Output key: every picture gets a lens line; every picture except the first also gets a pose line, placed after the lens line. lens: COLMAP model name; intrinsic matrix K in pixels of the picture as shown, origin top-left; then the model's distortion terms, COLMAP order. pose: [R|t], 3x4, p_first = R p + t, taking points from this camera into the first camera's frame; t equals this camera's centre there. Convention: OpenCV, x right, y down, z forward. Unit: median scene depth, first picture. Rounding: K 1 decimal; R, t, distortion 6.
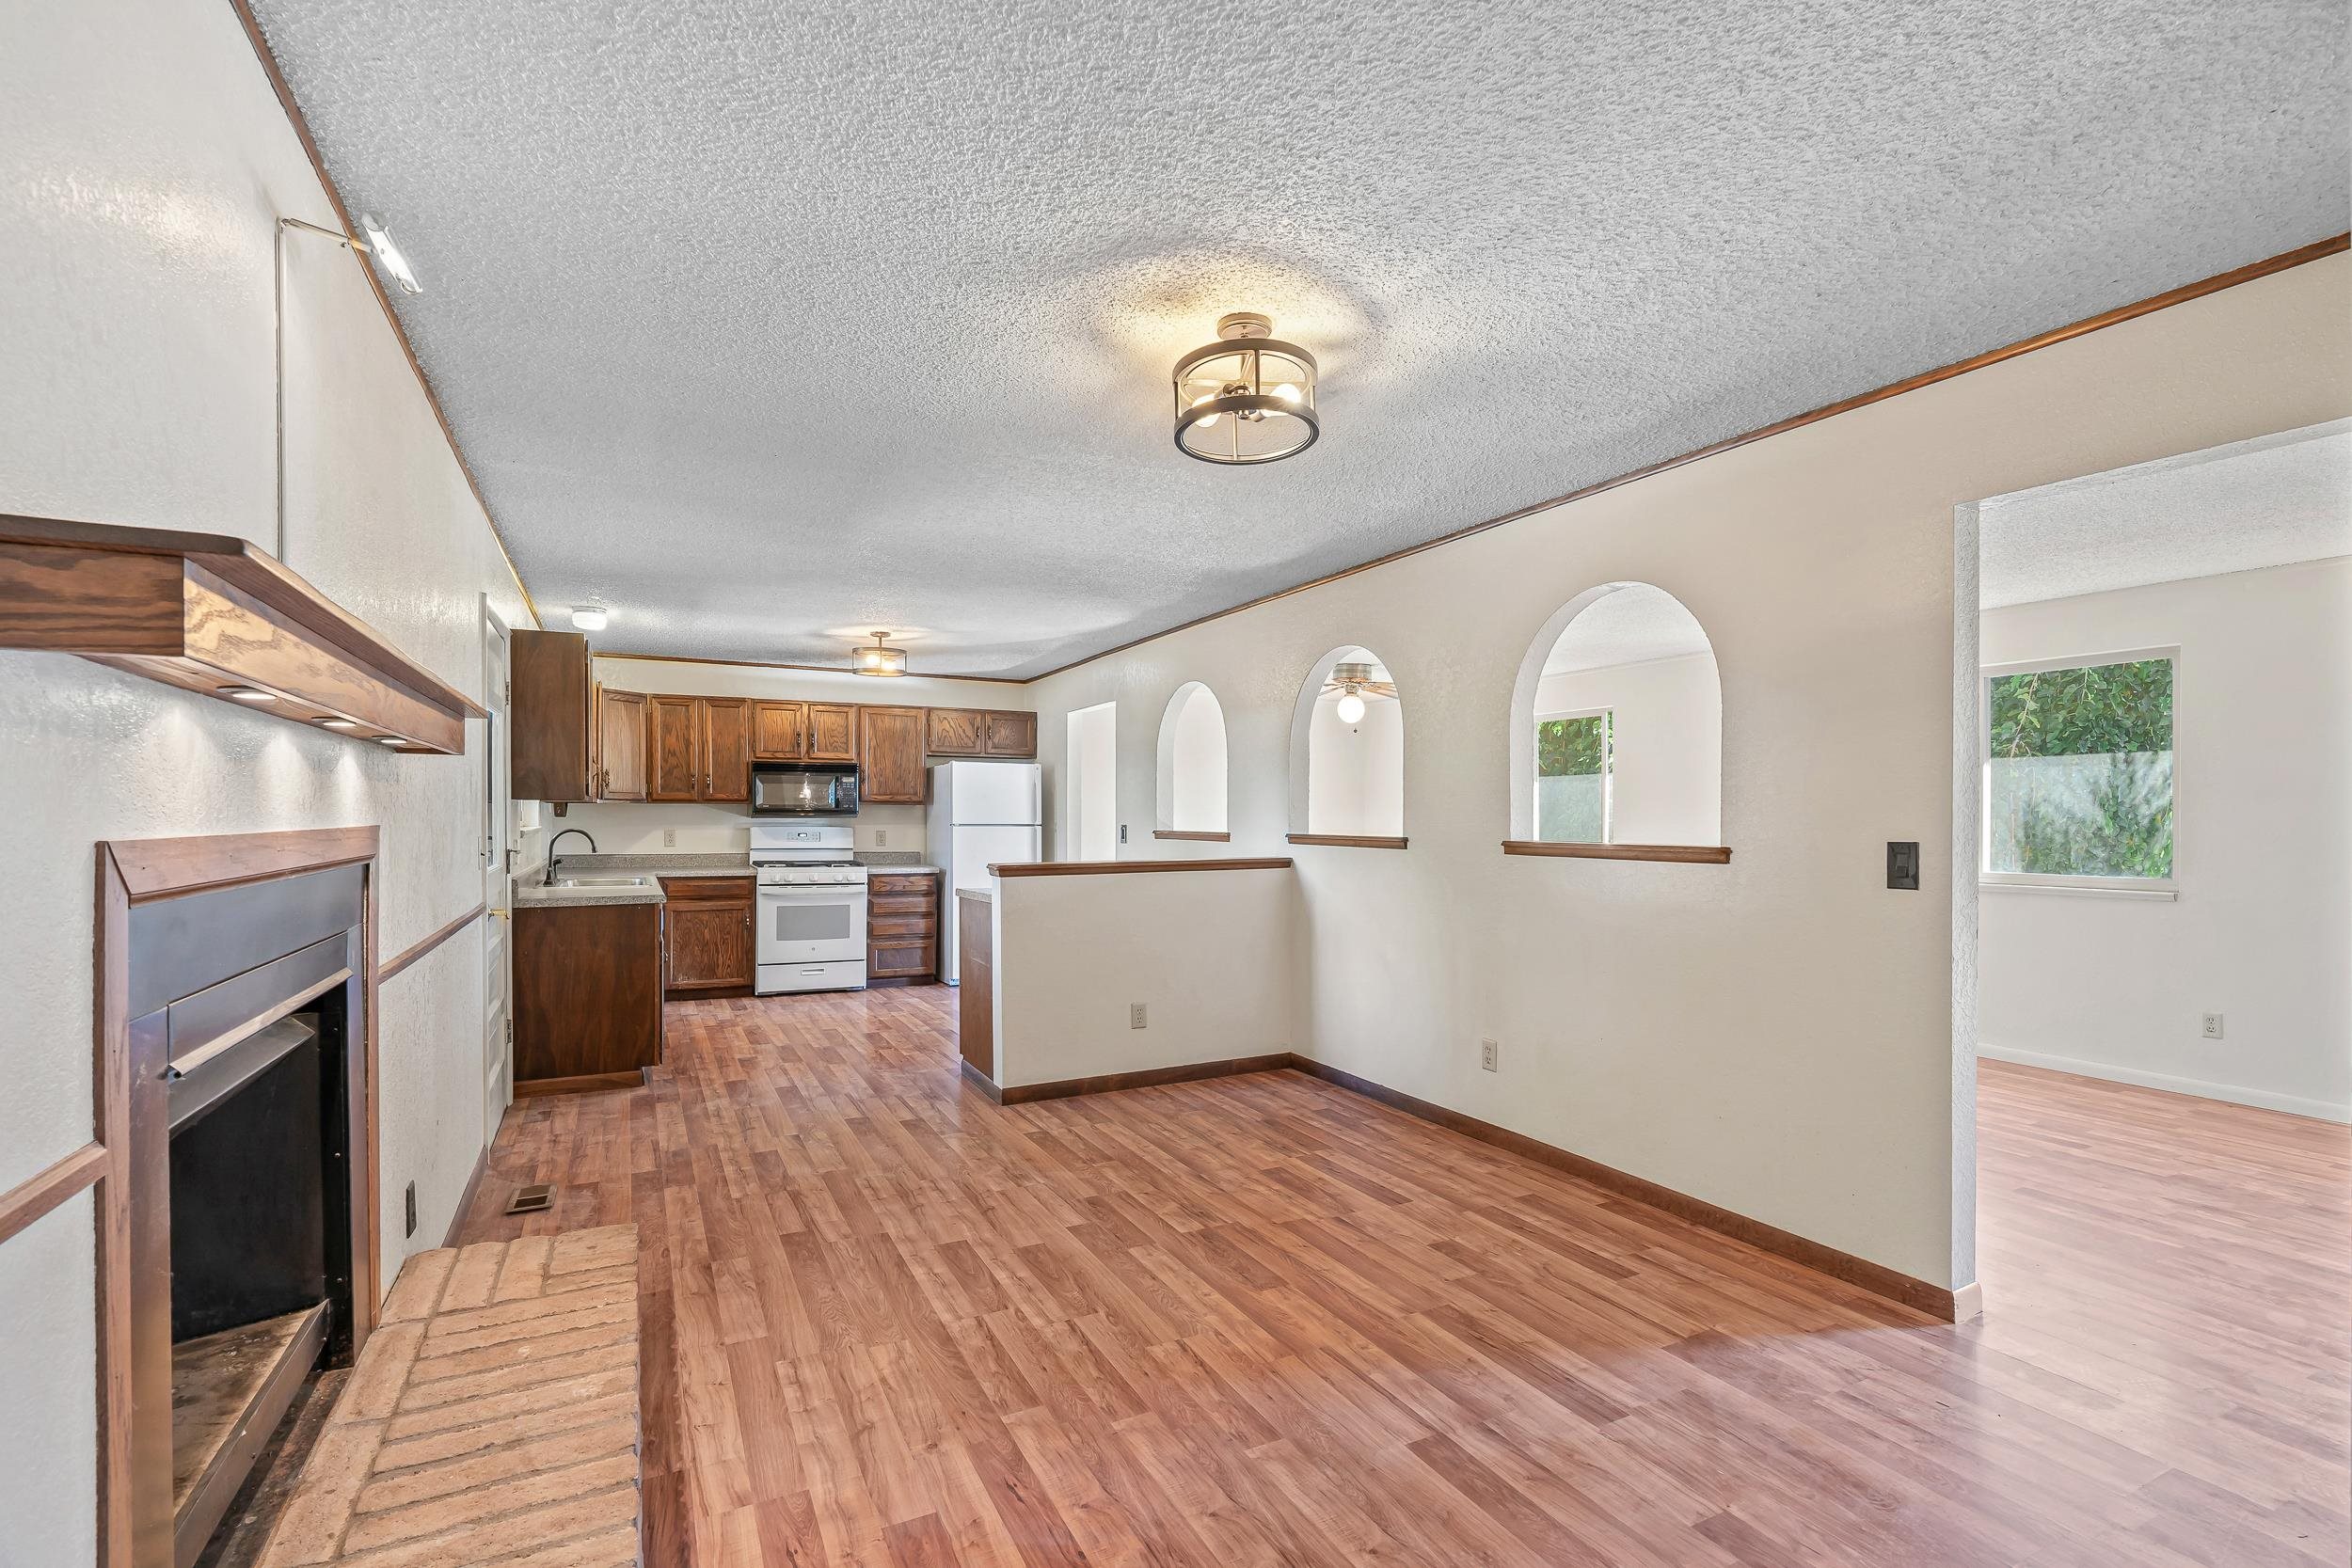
lens RADIAL K [[1070.1, 0, 1177.6], [0, 1070.1, 818.2], [0, 0, 1]] dist [-0.003333, 0.000462]
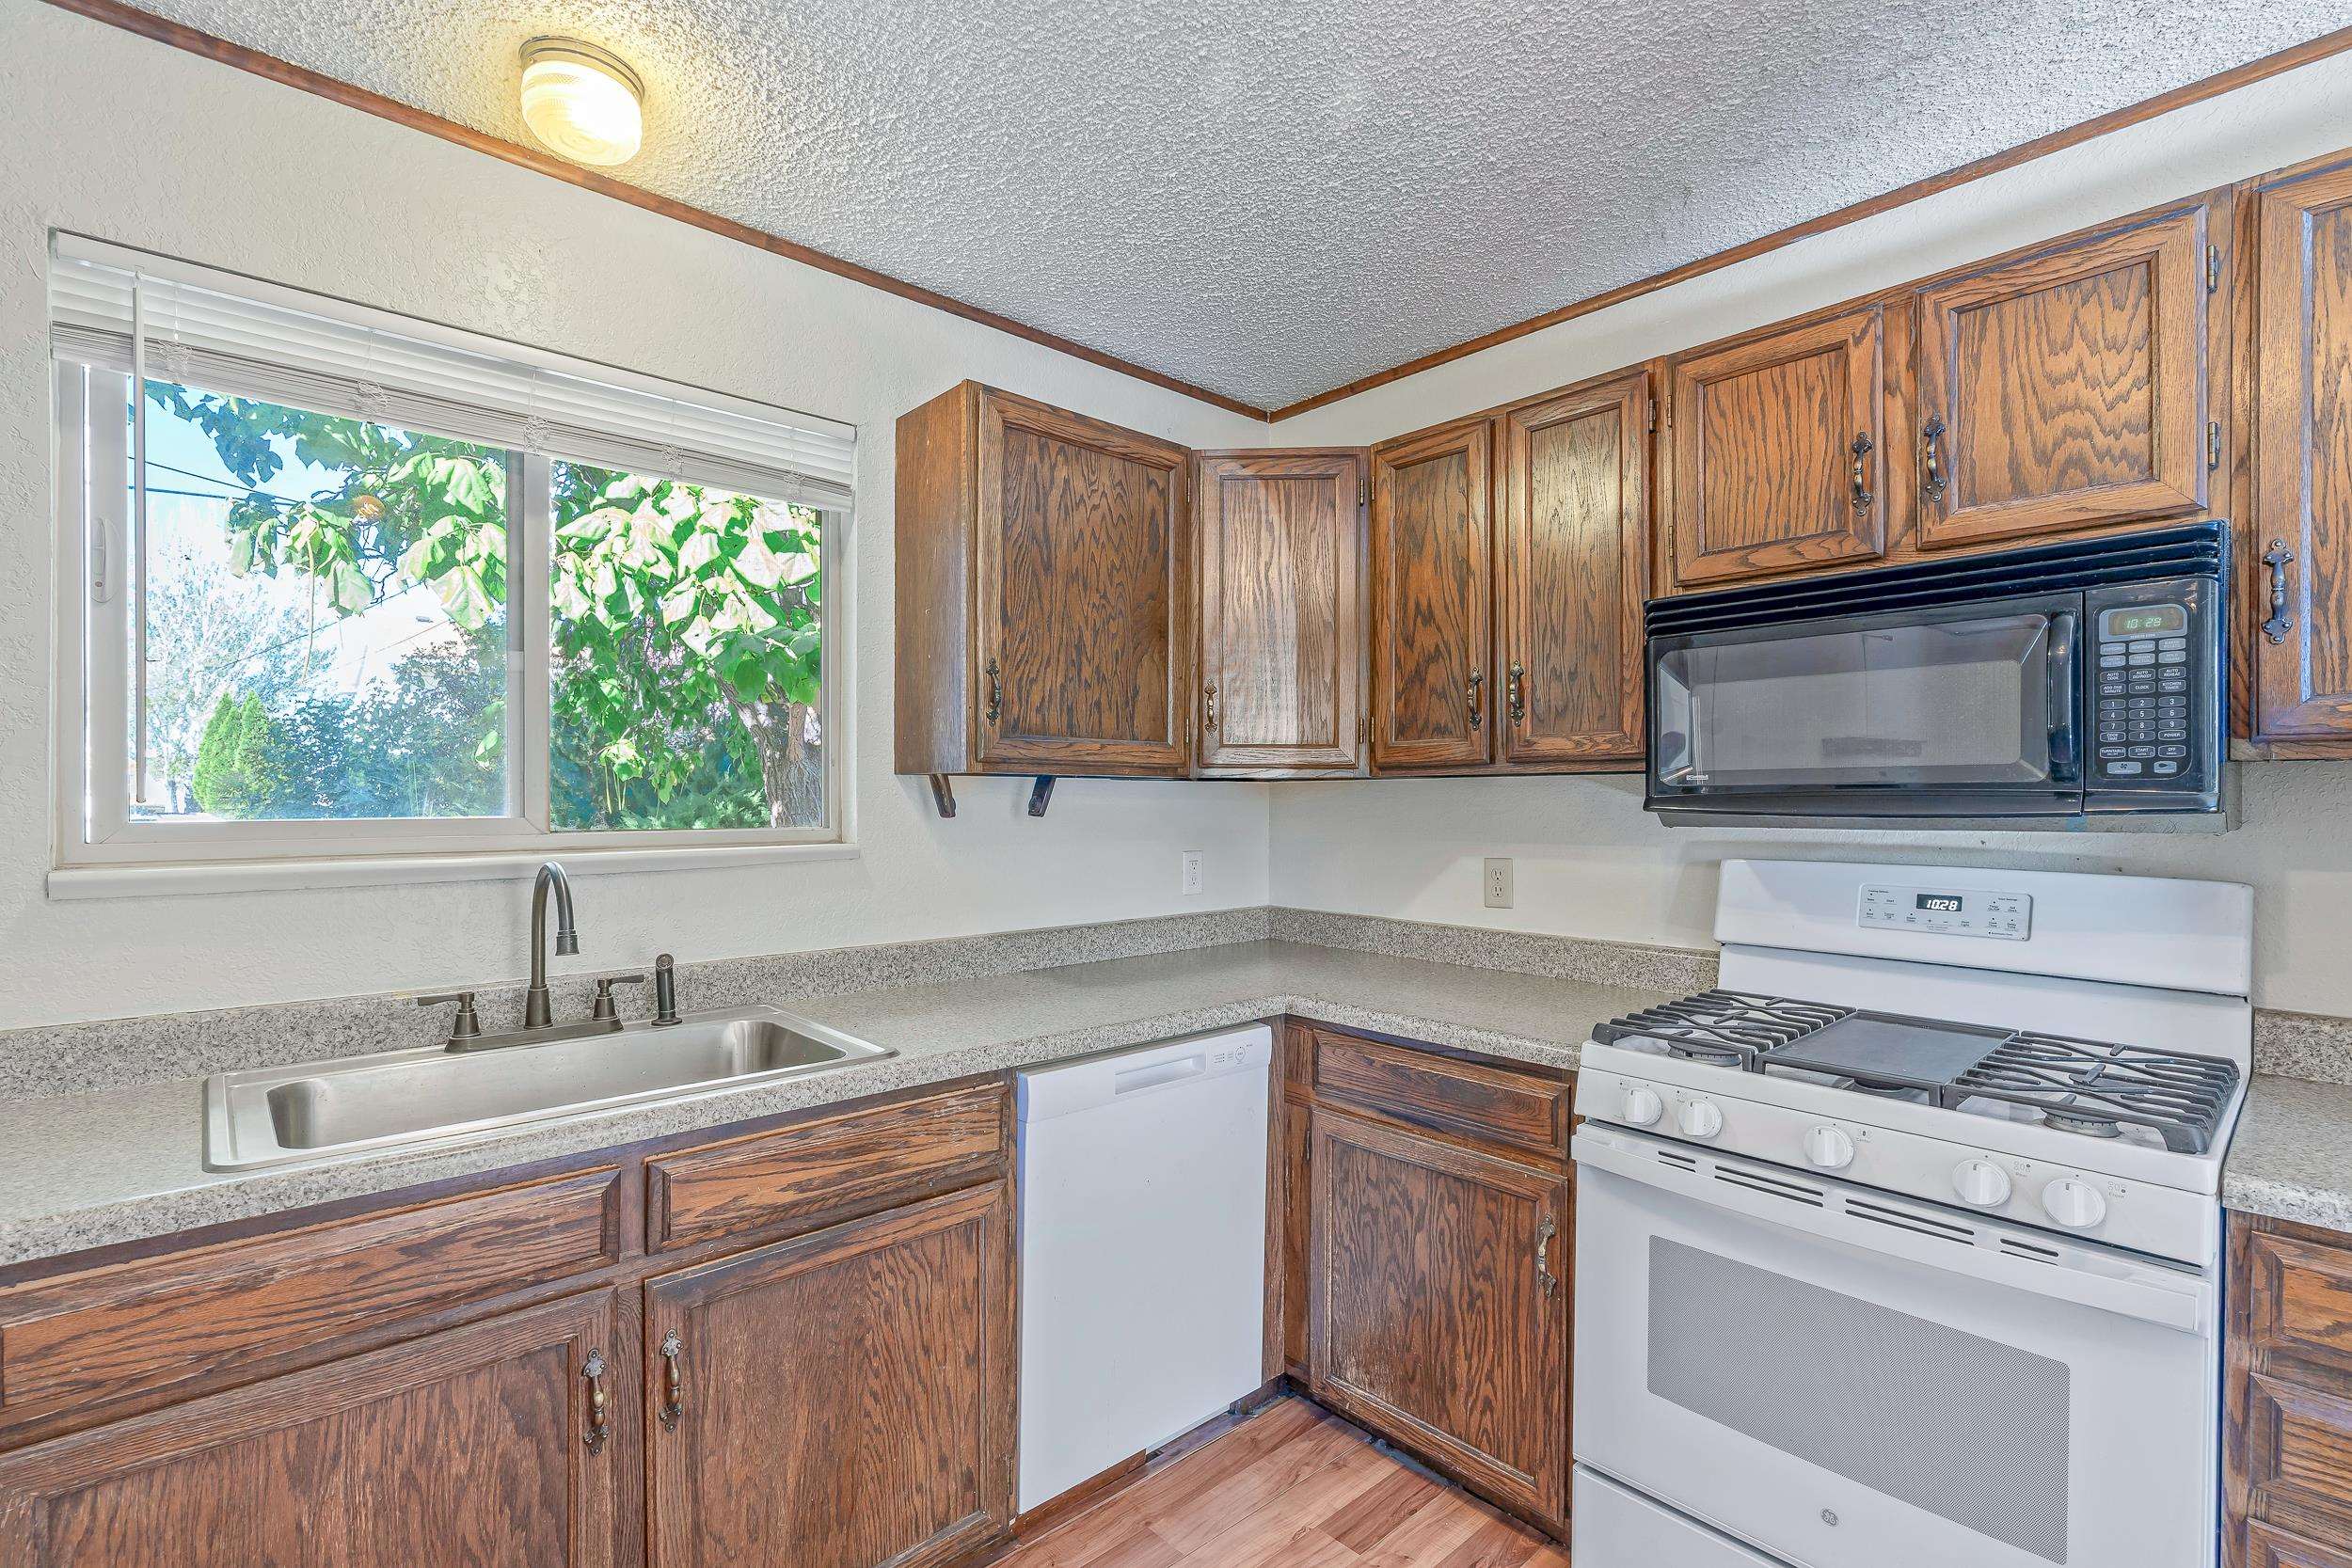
lens RADIAL K [[1070.1, 0, 1180.3], [0, 1070.1, 804.1], [0, 0, 1]] dist [-0.003333, 0.000462]
pose [[0.260702, 0.000487, -0.965419, -0.183823], [-0.003830, 0.999993, -0.000530, -0.004864], [0.965412, 0.003835, 0.260702, 0.826501]]
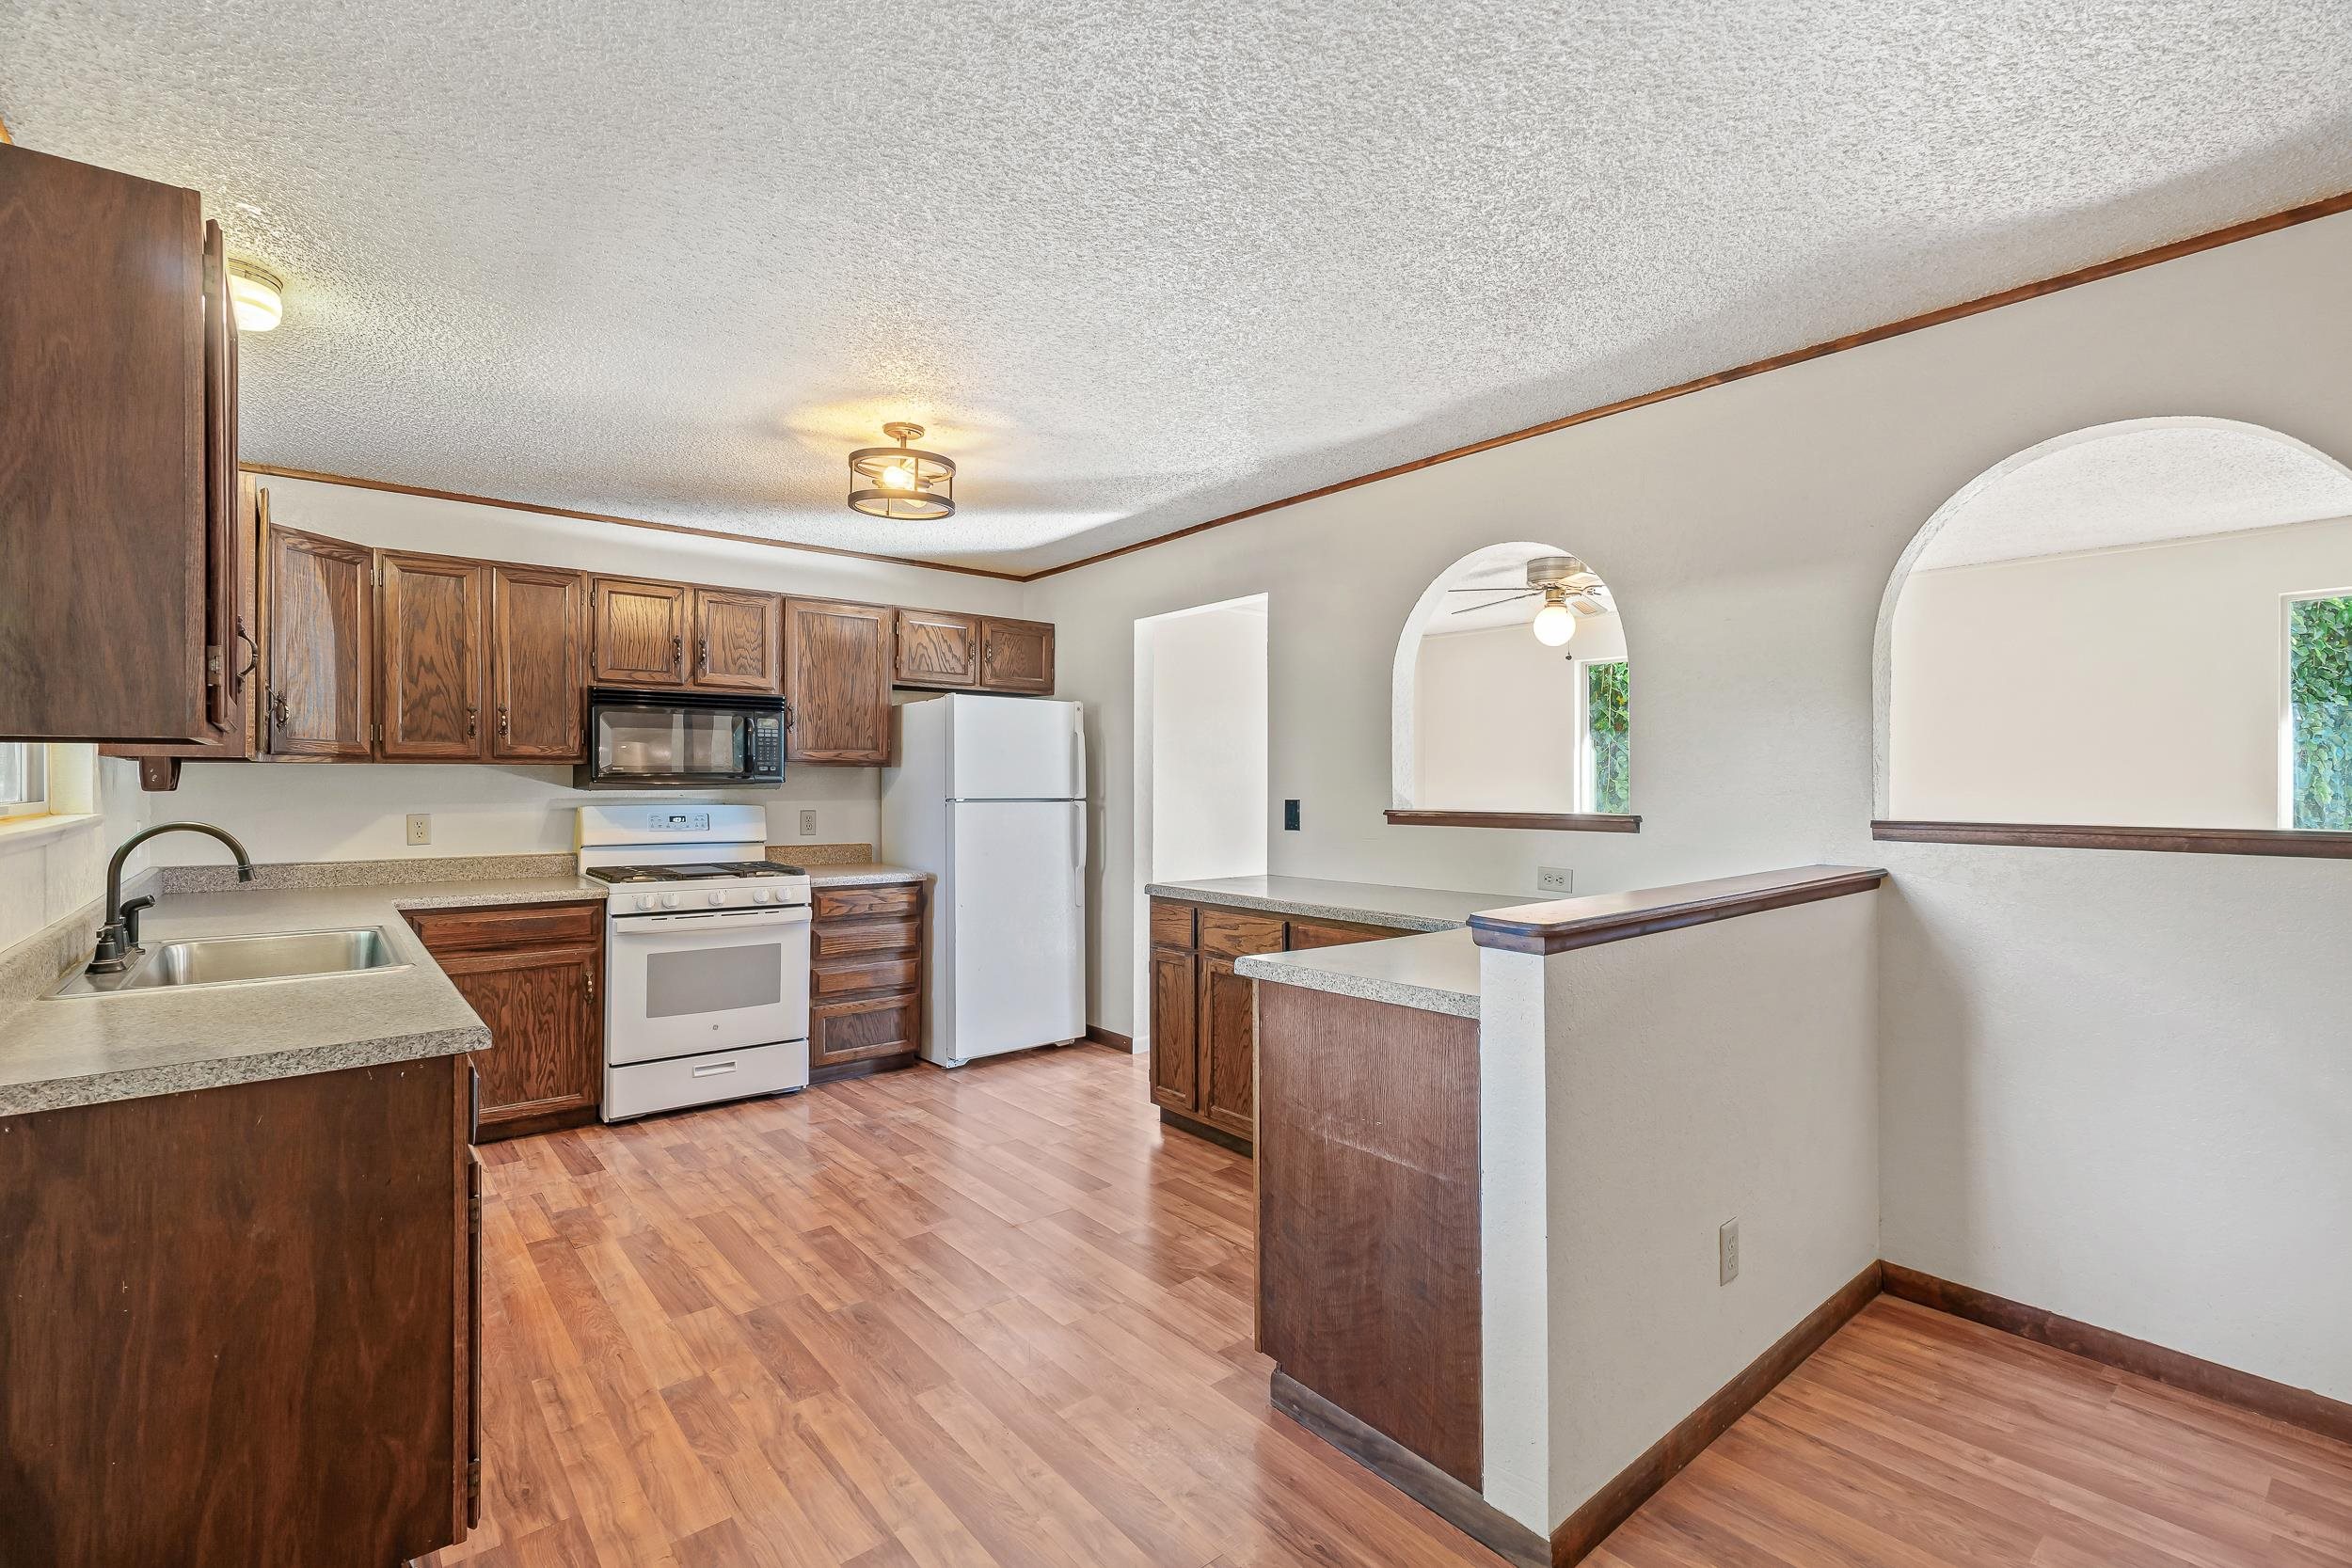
lens RADIAL K [[1070.1, 0, 1194.5], [0, 1070.1, 778.9], [0, 0, 1]] dist [-0.003333, 0.000462]
pose [[0.976035, -0.001320, 0.217610, -0.216160], [0.002733, 0.999977, -0.006192, -0.001870], [-0.217597, 0.006638, 0.976016, 0.402140]]
